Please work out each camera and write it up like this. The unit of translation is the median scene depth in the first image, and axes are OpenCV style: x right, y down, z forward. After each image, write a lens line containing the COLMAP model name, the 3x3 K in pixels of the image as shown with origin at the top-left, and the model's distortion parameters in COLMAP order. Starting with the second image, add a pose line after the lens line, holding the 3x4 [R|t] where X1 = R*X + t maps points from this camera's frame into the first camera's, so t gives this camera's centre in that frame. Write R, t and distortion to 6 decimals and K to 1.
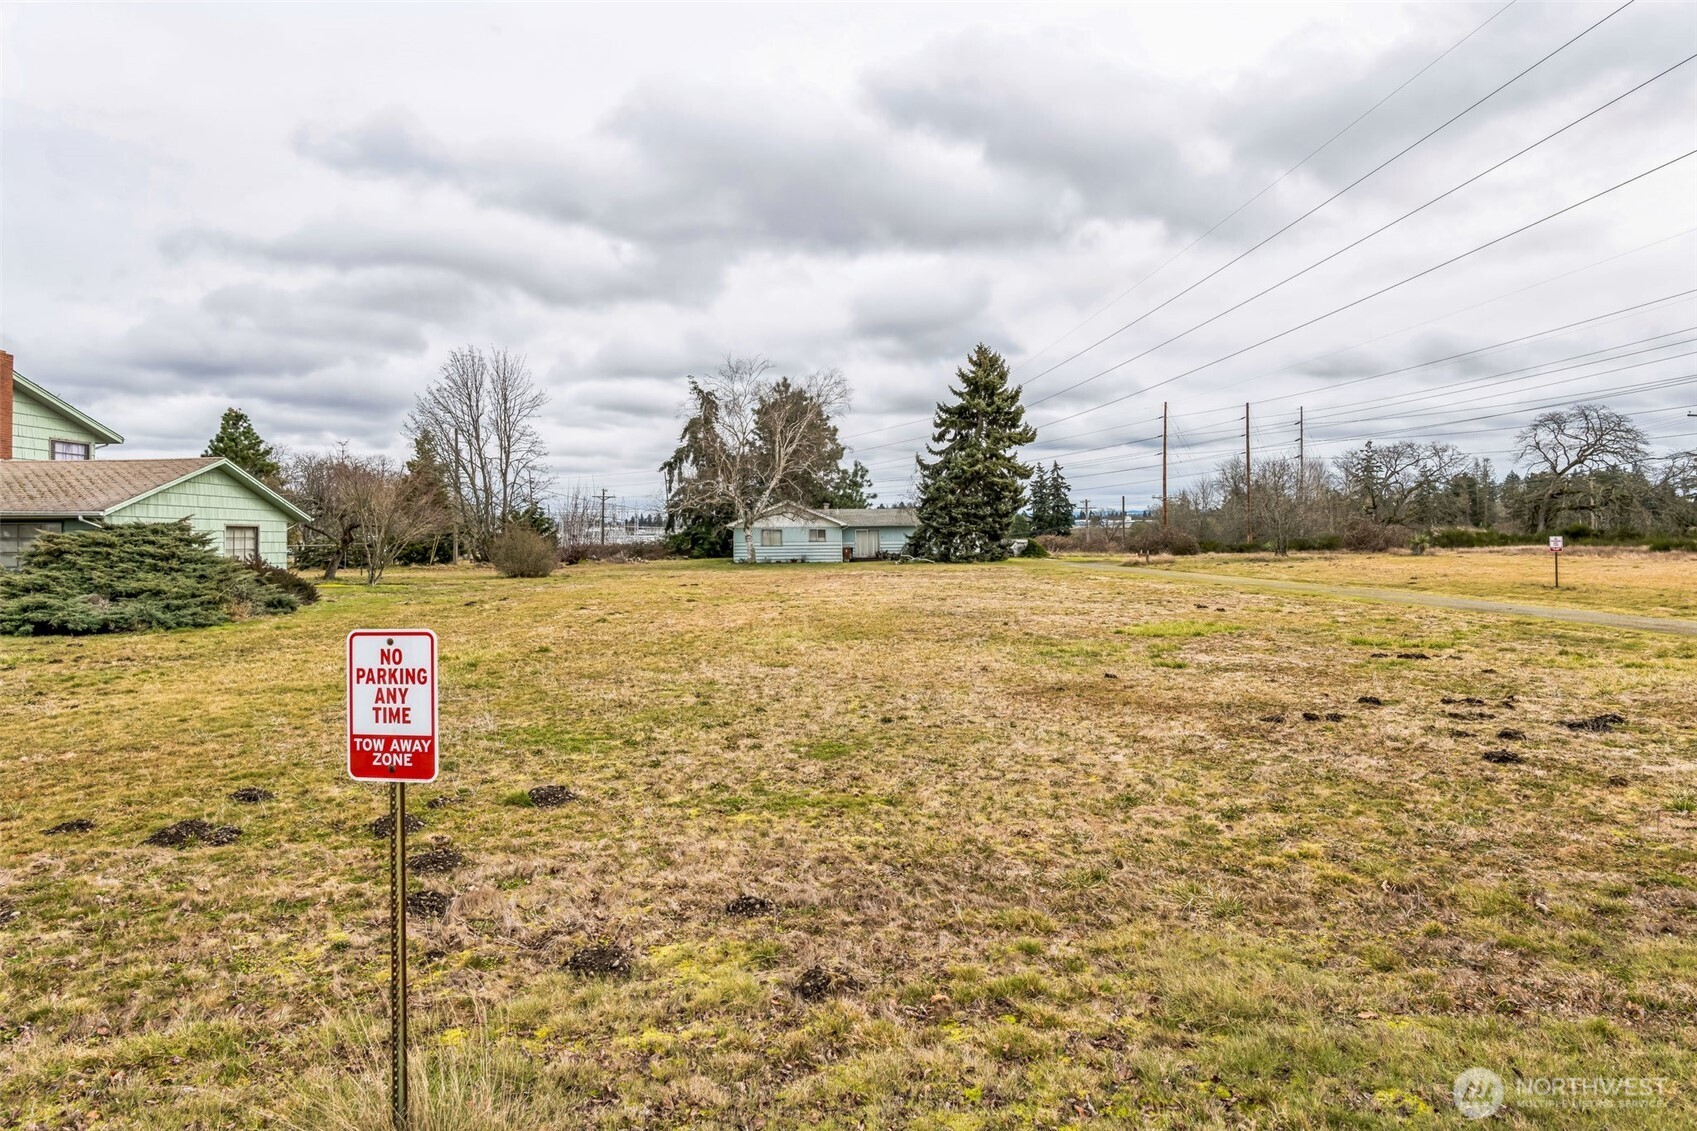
lens RADIAL K [[964.0, 0, 849.1], [0, 964.0, 561.5], [0, 0, 1]] dist [-0.008346, 0.000656]
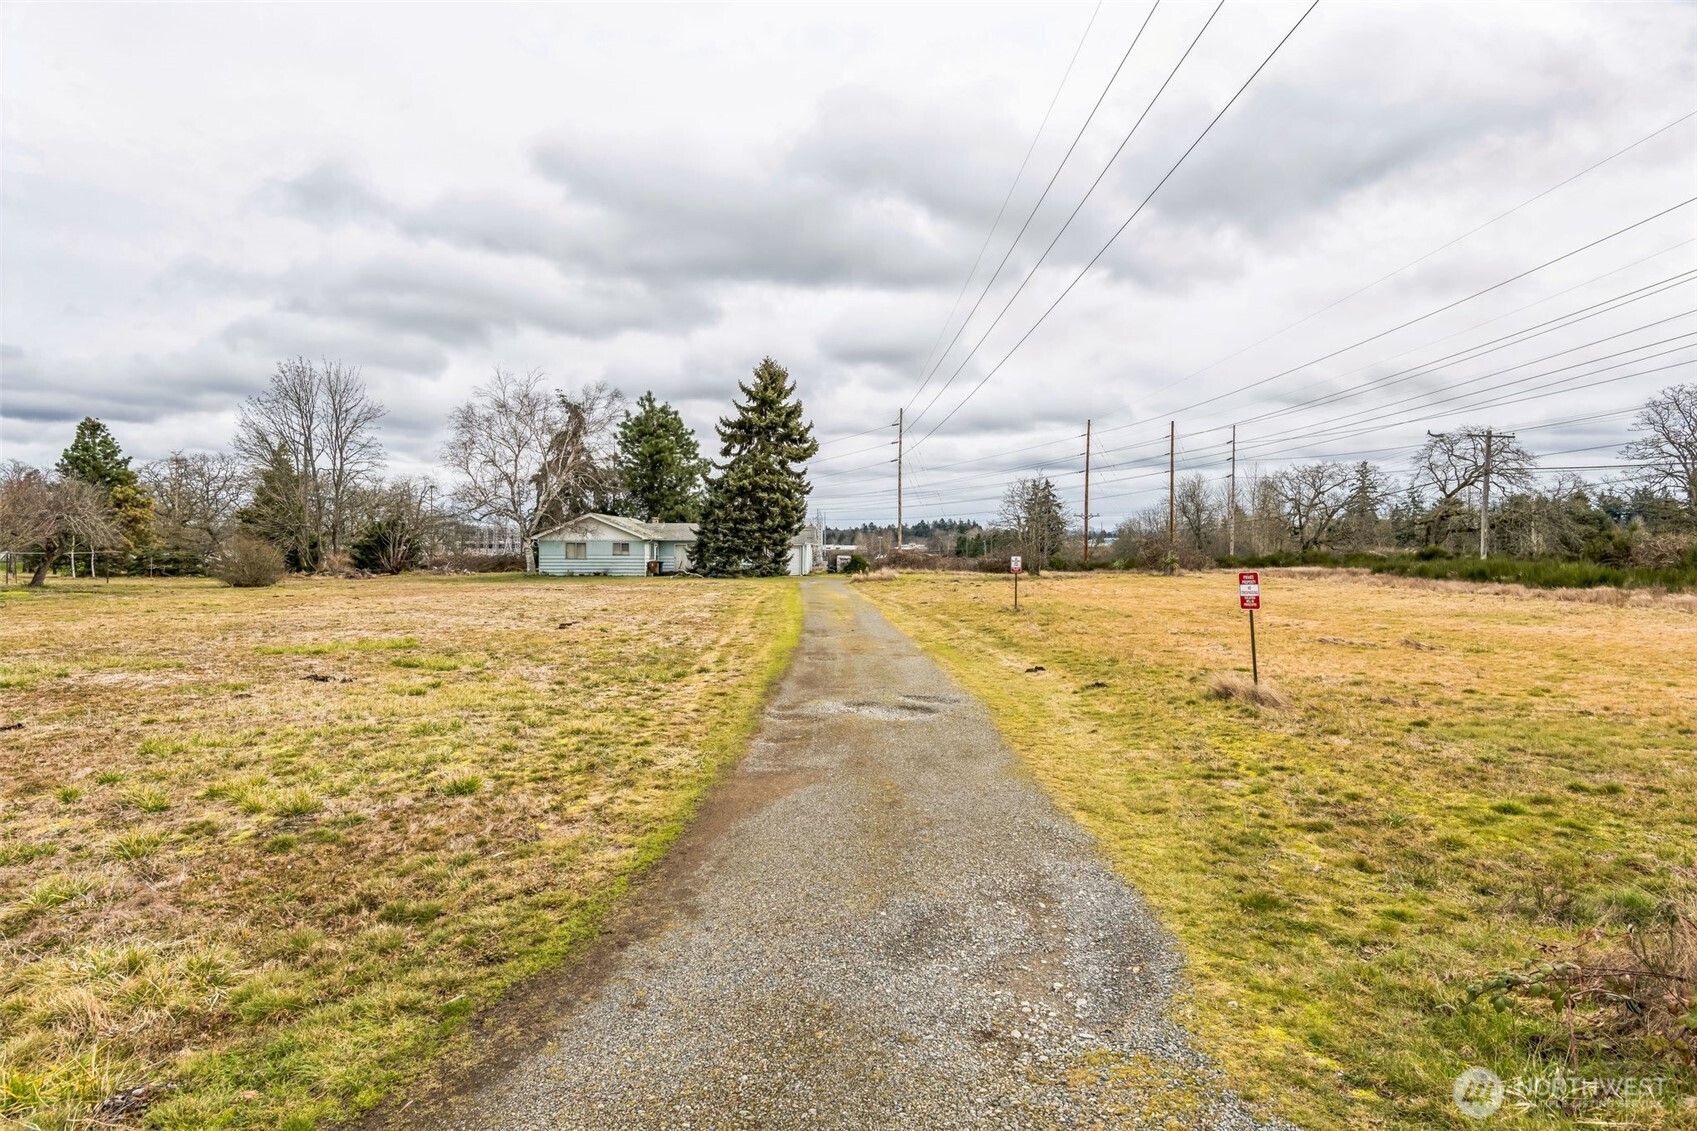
lens RADIAL K [[964.0, 0, 849.3], [0, 964.0, 567.1], [0, 0, 1]] dist [-0.008346, 0.000656]
pose [[0.999549, 0.012340, -0.027386, 0.231532], [-0.012635, 0.999864, -0.010614, -0.000530], [0.027251, 0.010955, 0.999569, 0.007513]]
